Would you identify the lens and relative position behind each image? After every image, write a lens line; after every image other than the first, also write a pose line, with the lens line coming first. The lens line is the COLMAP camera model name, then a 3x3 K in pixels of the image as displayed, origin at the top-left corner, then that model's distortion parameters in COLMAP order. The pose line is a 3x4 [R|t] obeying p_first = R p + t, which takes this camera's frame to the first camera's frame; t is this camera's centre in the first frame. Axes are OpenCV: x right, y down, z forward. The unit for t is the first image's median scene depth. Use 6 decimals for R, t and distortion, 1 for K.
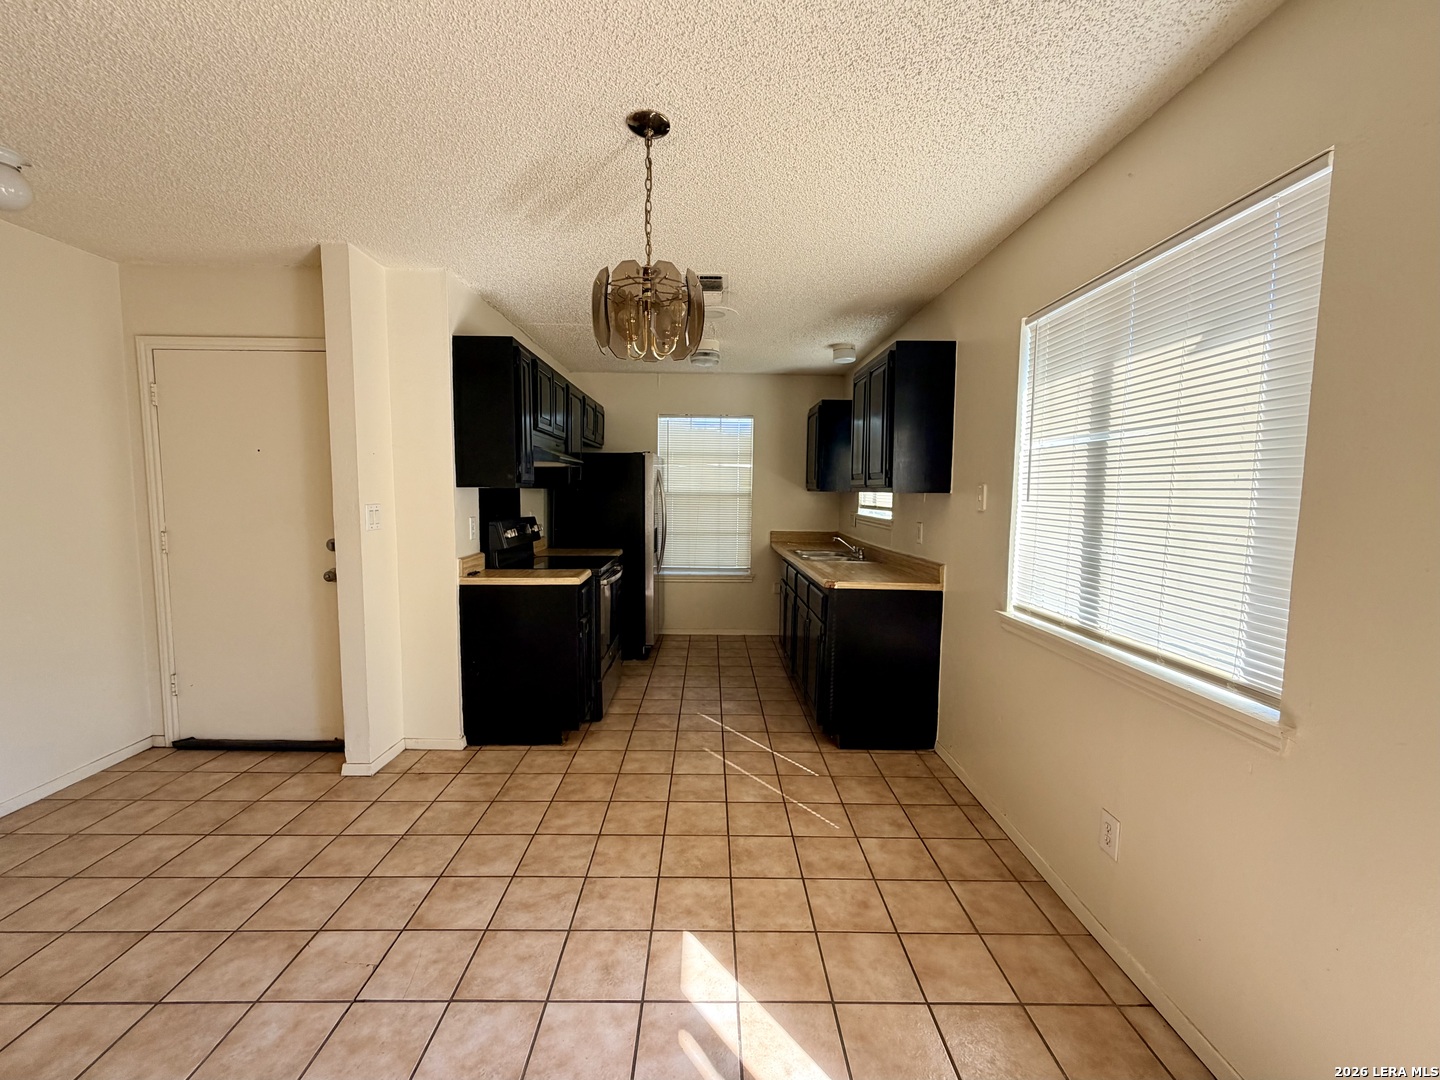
lens RADIAL K [[591.7, 0, 717.1], [0, 591.7, 541.9], [0, 0, 1]] dist [0.000402, -0.000025]
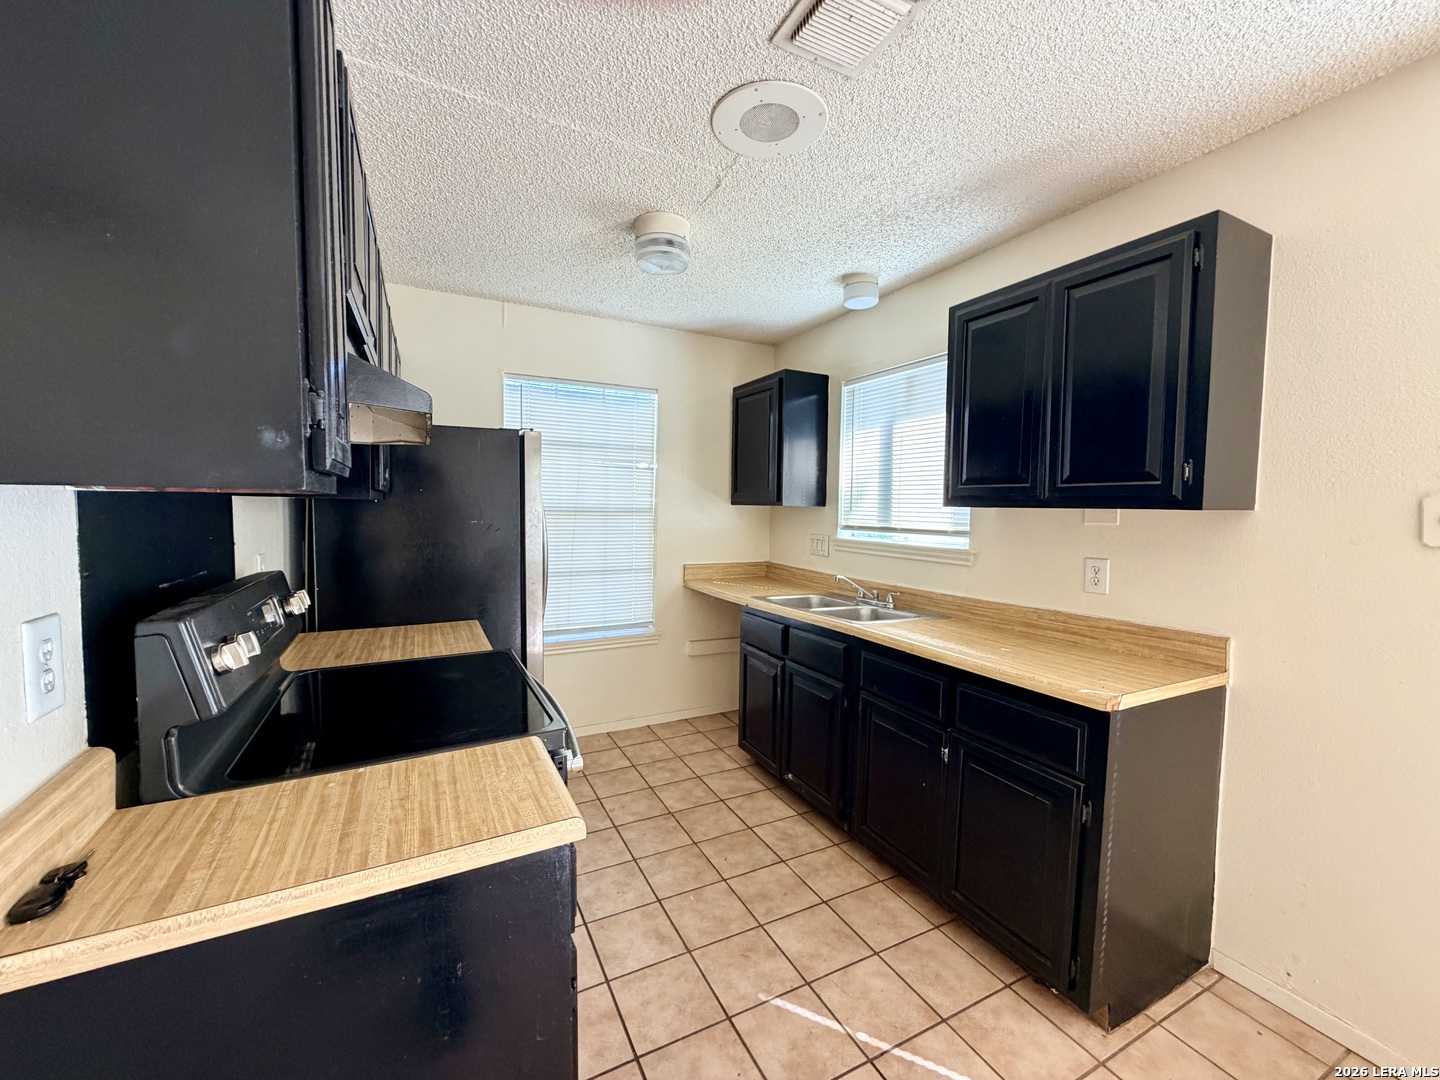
lens RADIAL K [[573.8, 0, 717.8], [0, 573.8, 539.9], [0, 0, 1]] dist [0.000251, 0.000013]
pose [[0.896136, -0.023970, 0.443133, -0.290772], [0.034384, 0.999289, -0.015479, -0.061938], [-0.442446, 0.029108, 0.896322, 0.719607]]
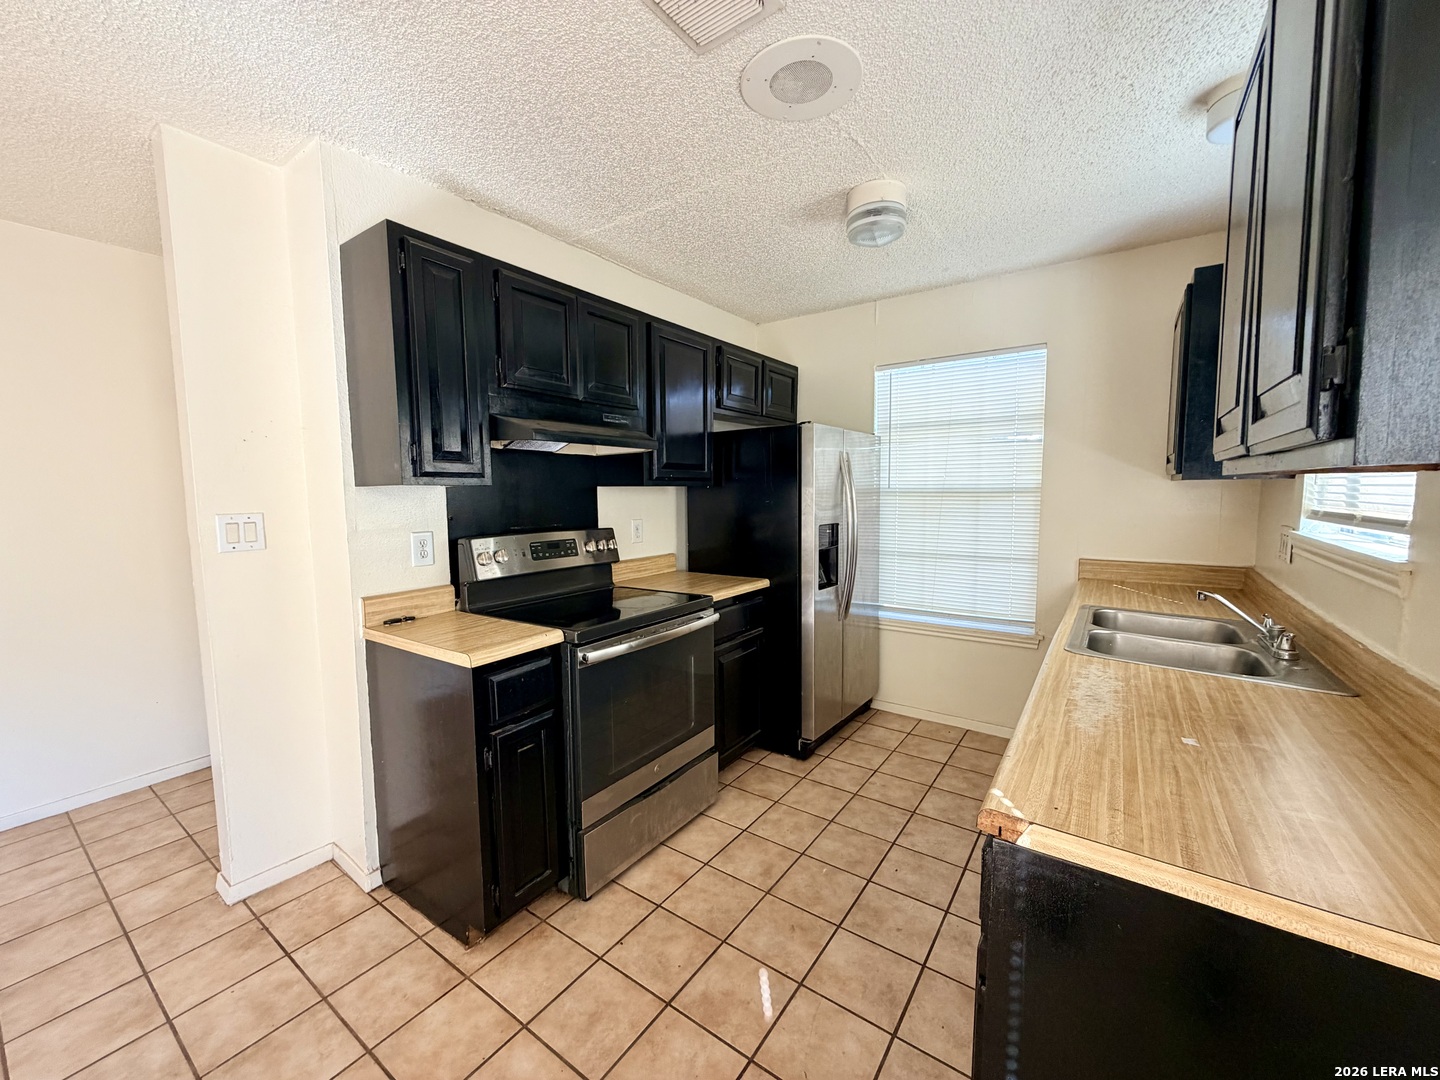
lens RADIAL K [[573.8, 0, 717.8], [0, 573.8, 539.9], [0, 0, 1]] dist [0.000251, 0.000013]
pose [[0.807329, 0.032823, -0.589188, 0.235320], [-0.032771, 0.999405, 0.010771, -0.052737], [0.589191, 0.010613, 0.807924, 0.713197]]
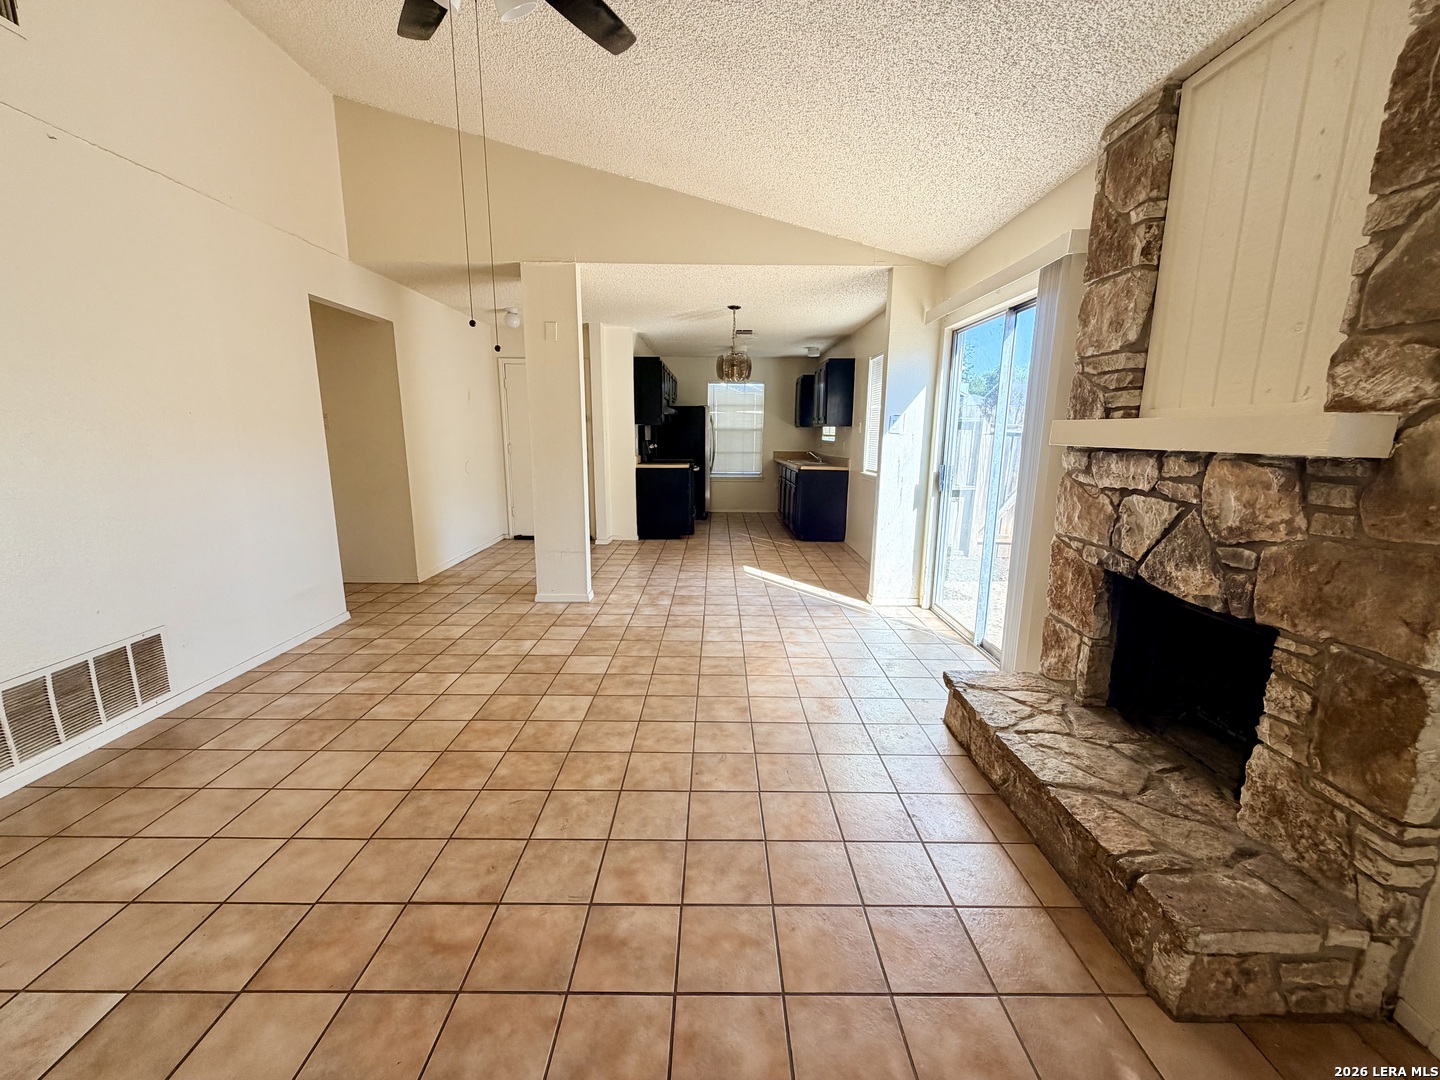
lens RADIAL K [[573.8, 0, 717.8], [0, 573.8, 539.9], [0, 0, 1]] dist [0.000251, 0.000013]
pose [[0.999941, -0.000293, -0.010904, -0.095127], [0.001385, 0.994957, 0.100290, 0.125730], [0.010820, -0.100299, 0.994899, -1.207849]]
